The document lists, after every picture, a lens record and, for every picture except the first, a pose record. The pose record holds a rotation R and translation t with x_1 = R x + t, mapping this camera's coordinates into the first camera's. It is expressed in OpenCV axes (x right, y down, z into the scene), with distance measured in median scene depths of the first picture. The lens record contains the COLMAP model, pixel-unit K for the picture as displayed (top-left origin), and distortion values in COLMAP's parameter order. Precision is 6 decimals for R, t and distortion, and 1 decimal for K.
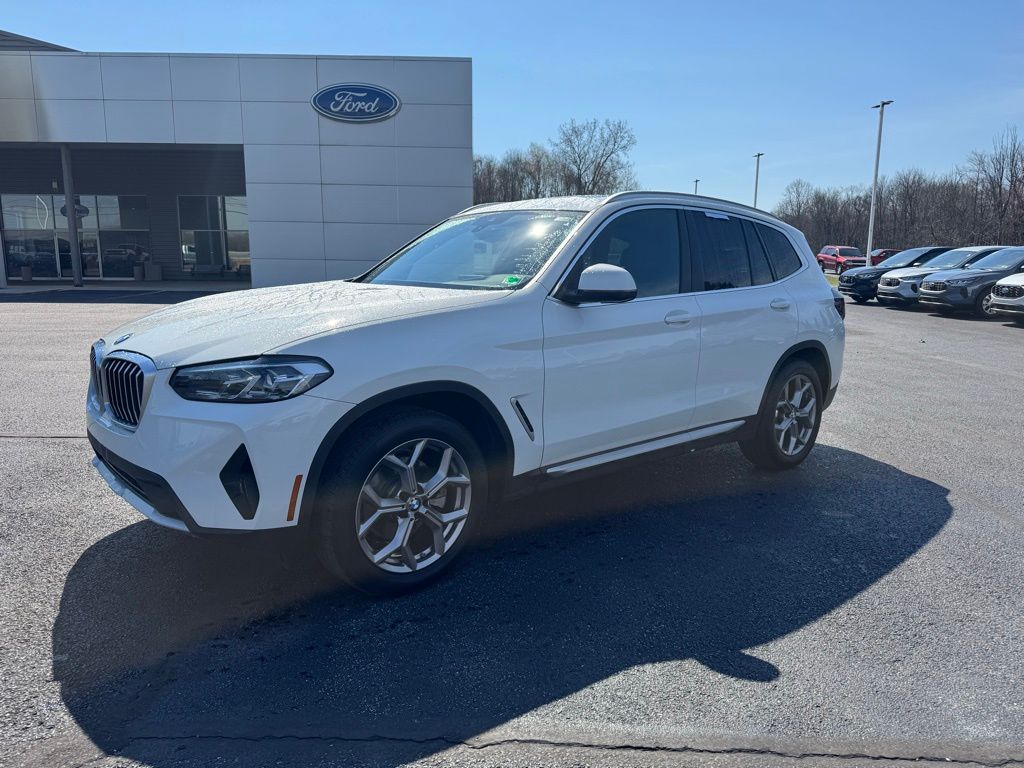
lens RADIAL K [[727.6, 0, 508.5], [0, 727.6, 387.5], [0, 0, 1]] dist [0.032003, -0.043823]
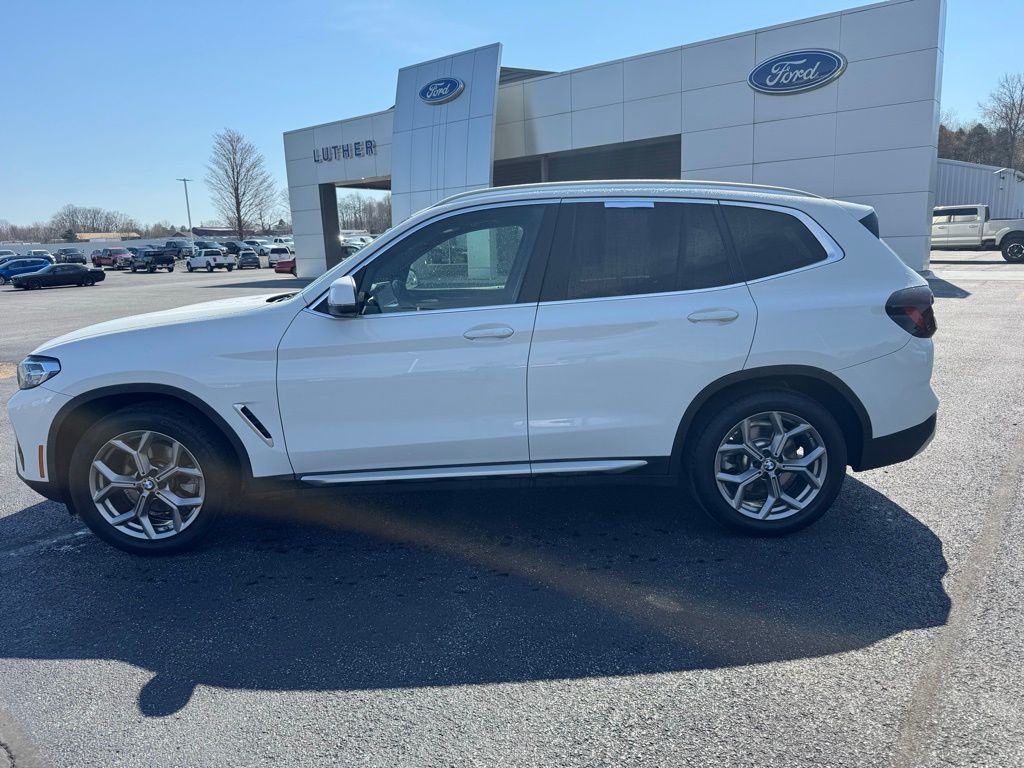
lens RADIAL K [[727.6, 0, 510.9], [0, 727.6, 390.6], [0, 0, 1]] dist [0.032003, -0.043823]
pose [[0.767817, 0.085534, -0.634934, 0.139912], [-0.067222, 0.996333, 0.052928, -0.012552], [0.637133, 0.002043, 0.770751, 0.058971]]
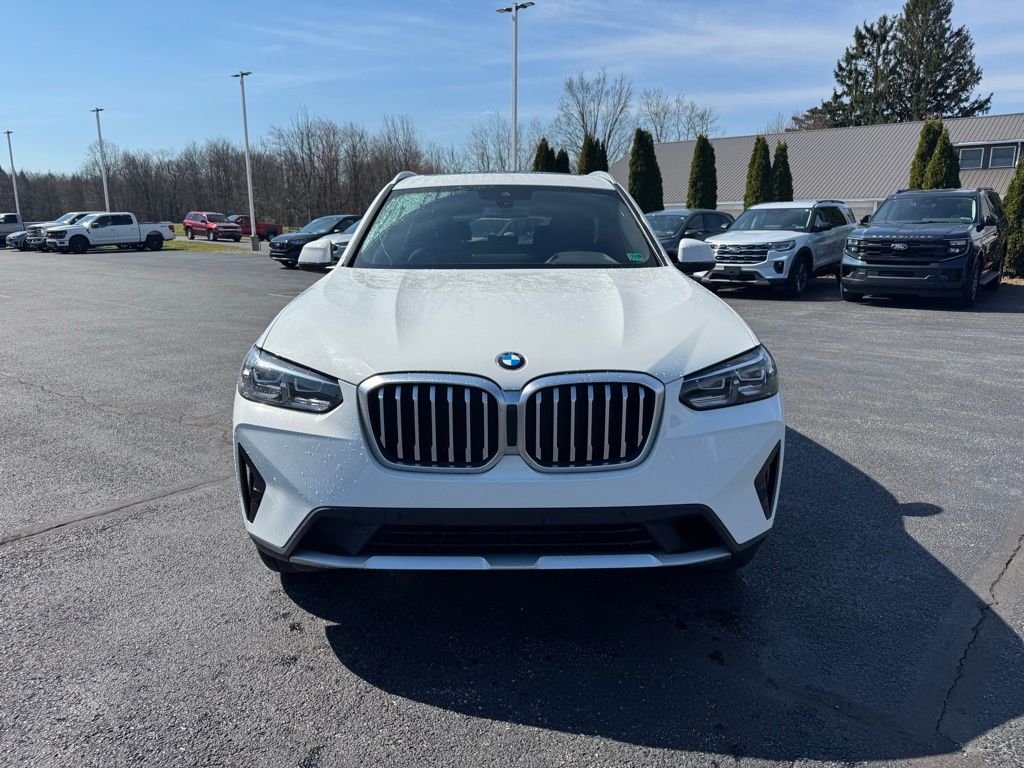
lens RADIAL K [[727.6, 0, 510.9], [0, 727.6, 389.5], [0, 0, 1]] dist [0.032003, -0.043823]
pose [[0.661064, -0.173369, 0.730025, -0.141359], [0.138300, 0.984424, 0.108549, -0.015229], [-0.737473, 0.029204, 0.674744, 0.065907]]
